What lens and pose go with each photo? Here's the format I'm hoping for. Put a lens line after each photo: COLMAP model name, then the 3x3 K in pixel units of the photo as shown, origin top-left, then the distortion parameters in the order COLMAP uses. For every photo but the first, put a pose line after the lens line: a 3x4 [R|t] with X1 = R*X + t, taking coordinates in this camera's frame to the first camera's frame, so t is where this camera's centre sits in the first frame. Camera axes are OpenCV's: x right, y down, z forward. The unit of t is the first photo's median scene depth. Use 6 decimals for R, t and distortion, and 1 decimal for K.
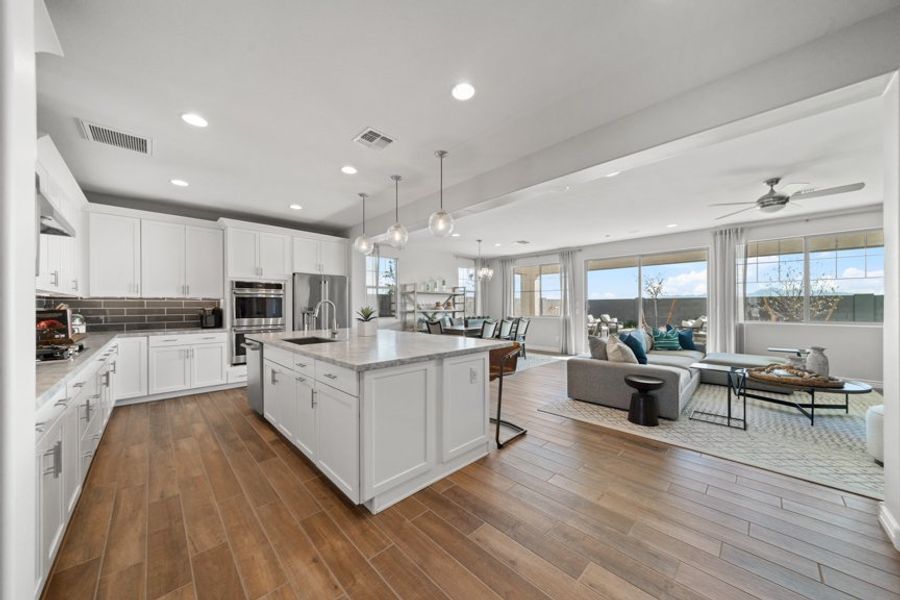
lens RADIAL K [[302.6, 0, 447.8], [0, 302.6, 306.3], [0, 0, 1]] dist [0.000053, 0.000077]
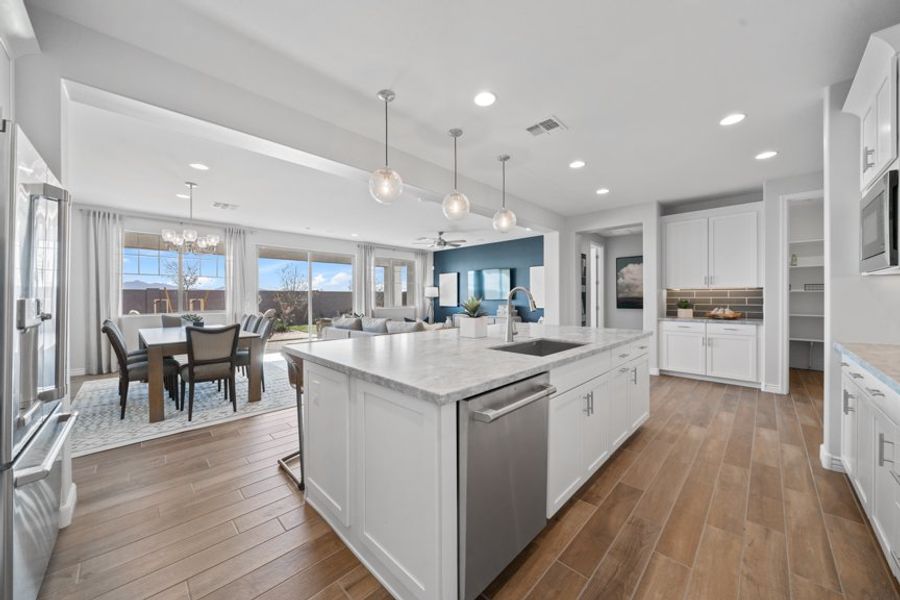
lens RADIAL K [[316.0, 0, 445.3], [0, 316.0, 301.0], [0, 0, 1]] dist [0.000876, -0.000033]
pose [[0.000605, -0.008679, 0.999962, -0.844841], [0.002294, 0.999960, 0.008677, 0.001018], [-0.999997, 0.002289, 0.000625, 0.879963]]
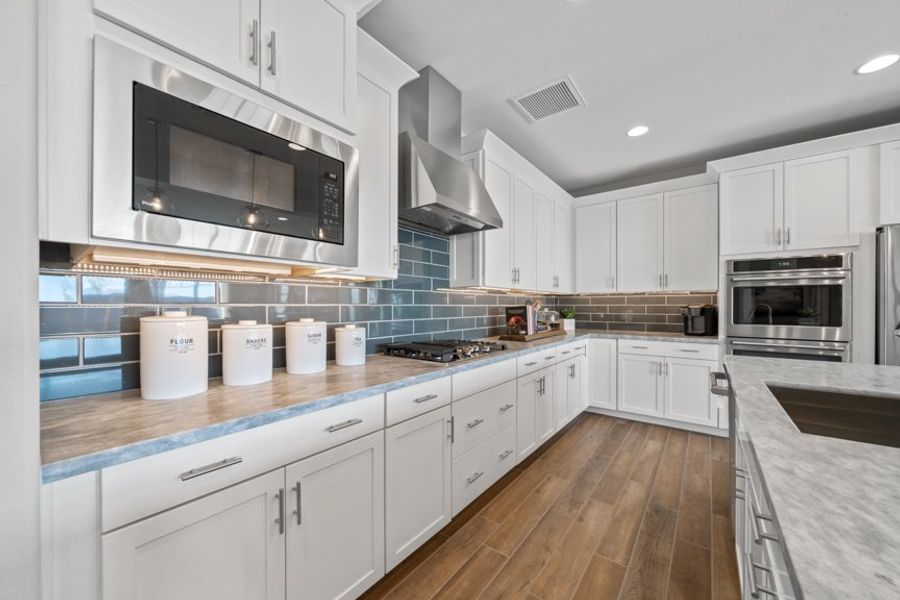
lens RADIAL K [[337.0, 0, 441.8], [0, 337.0, 306.3], [0, 0, 1]] dist [0.000657, 0.000091]
pose [[0.128133, 0.006276, -0.991737, -0.129422], [-0.000326, 0.999980, 0.006286, 0.002968], [0.991757, -0.000482, 0.128133, 0.381286]]
